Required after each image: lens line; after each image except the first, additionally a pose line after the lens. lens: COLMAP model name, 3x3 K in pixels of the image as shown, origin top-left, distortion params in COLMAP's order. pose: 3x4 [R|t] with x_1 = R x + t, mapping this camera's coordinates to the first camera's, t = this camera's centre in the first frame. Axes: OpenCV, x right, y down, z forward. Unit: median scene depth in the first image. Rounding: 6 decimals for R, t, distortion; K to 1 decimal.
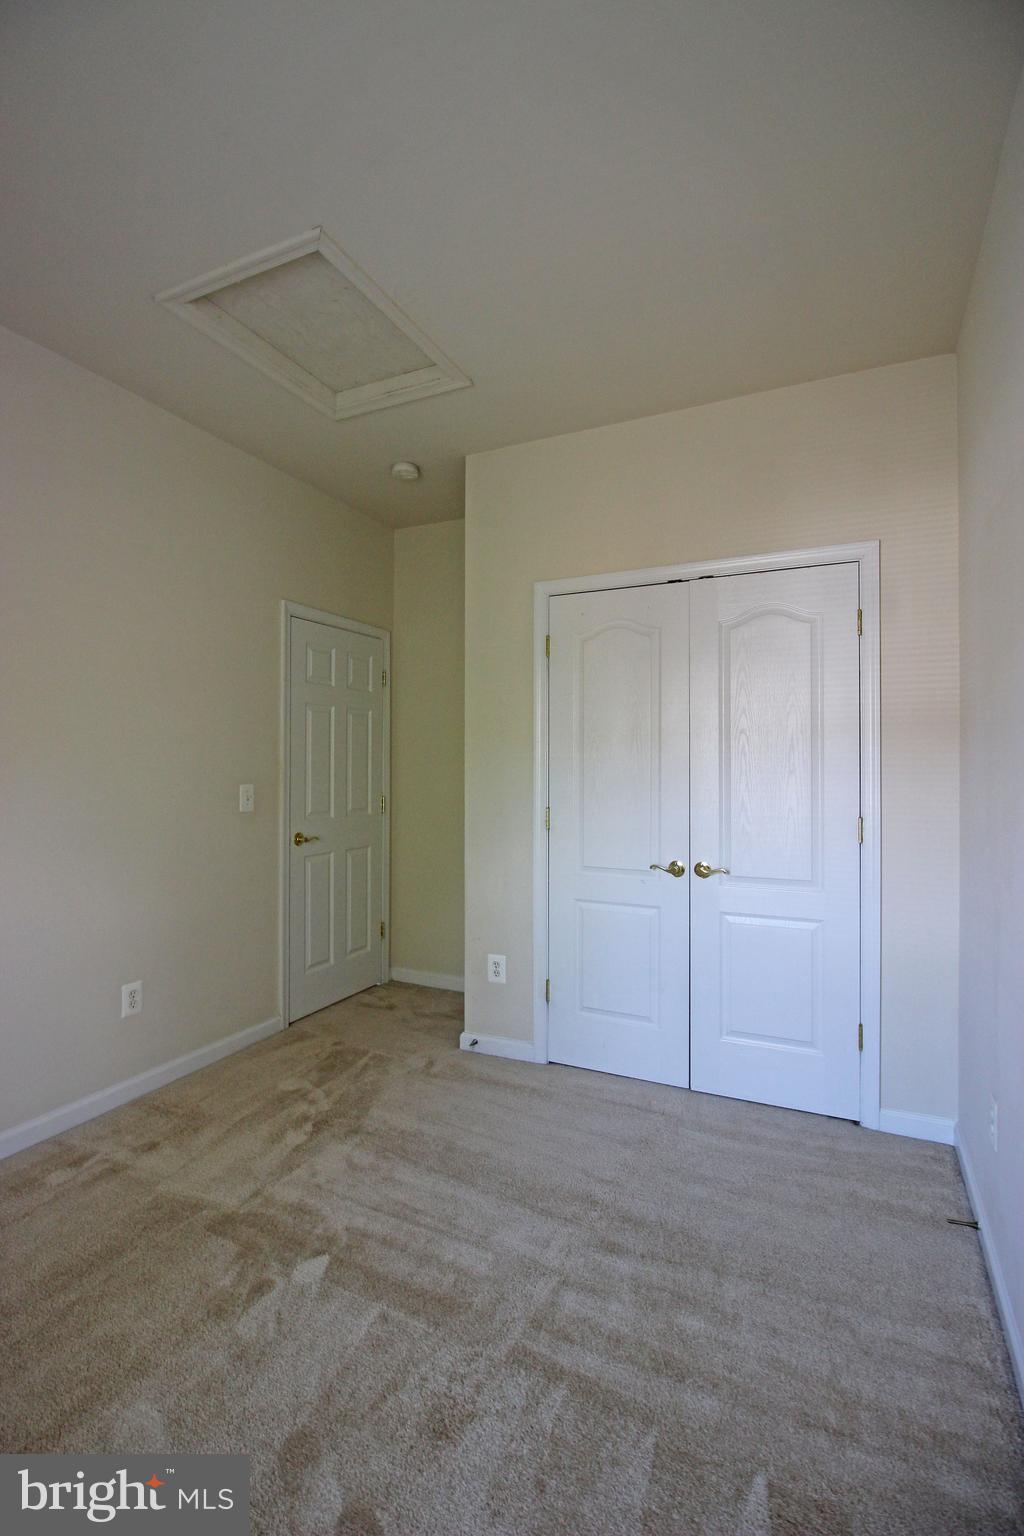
lens RADIAL K [[712.4, 0, 510.2], [0, 712.4, 762.0], [0, 0, 1]] dist [-0.007457, -0.000327]
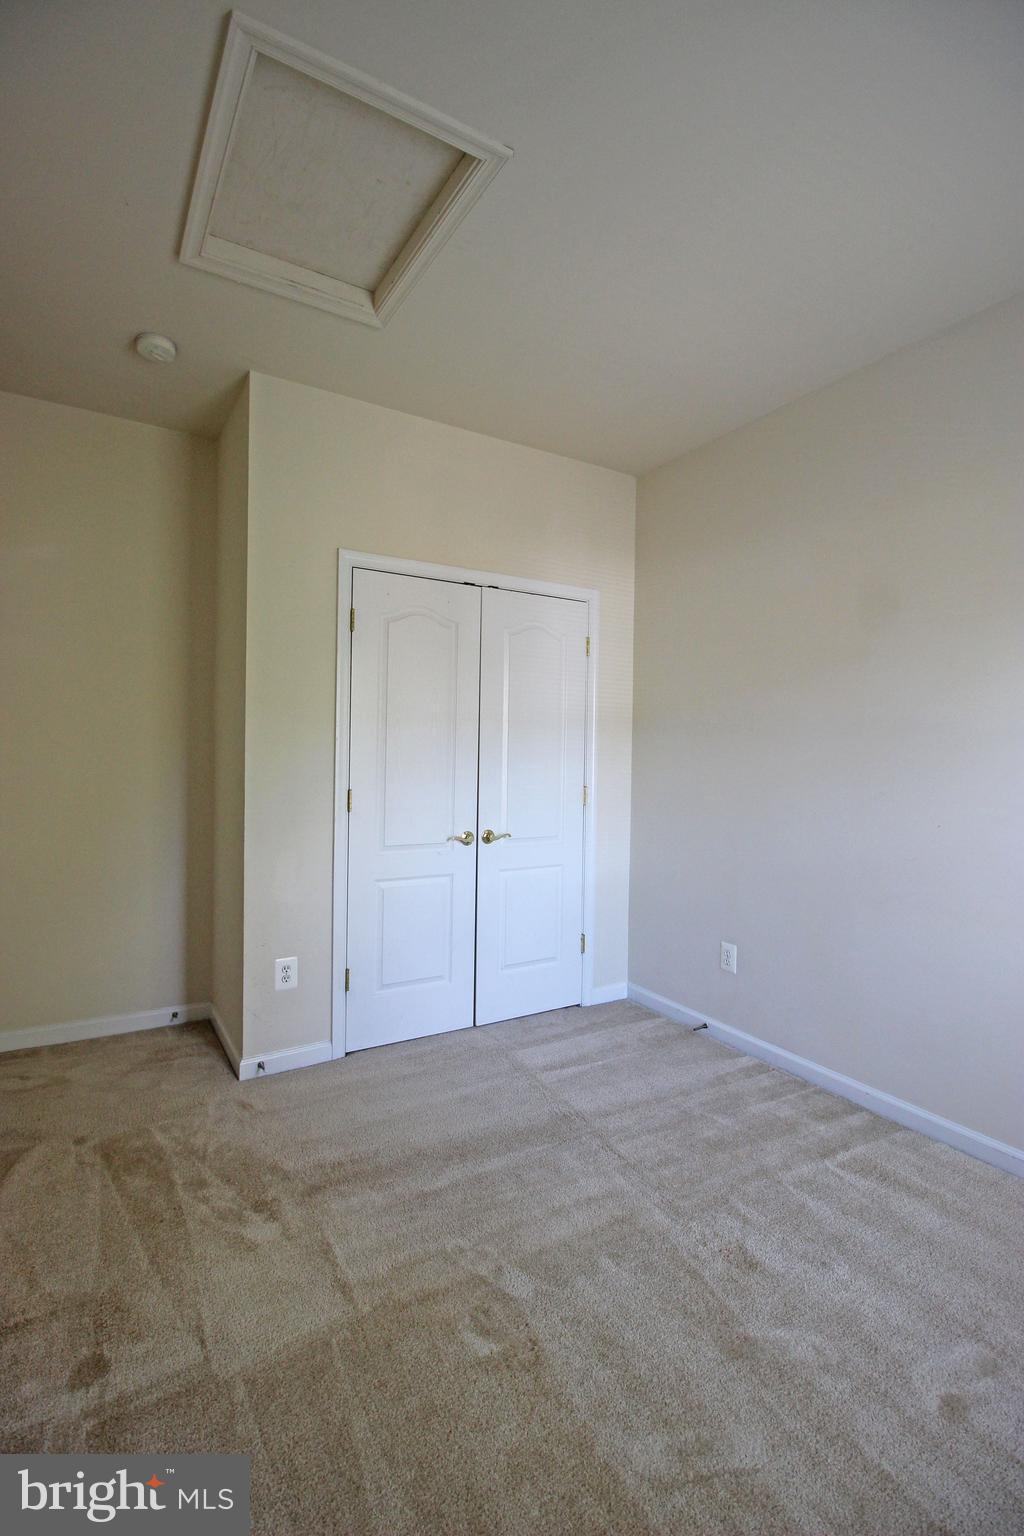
lens RADIAL K [[710.3, 0, 509.0], [0, 710.3, 759.4], [0, 0, 1]] dist [0.001243, -0.013179]
pose [[0.551413, -0.003056, 0.834227, -0.670479], [-0.020802, 0.999632, 0.017412, 0.002961], [-0.833973, -0.026955, 0.551146, 0.319983]]
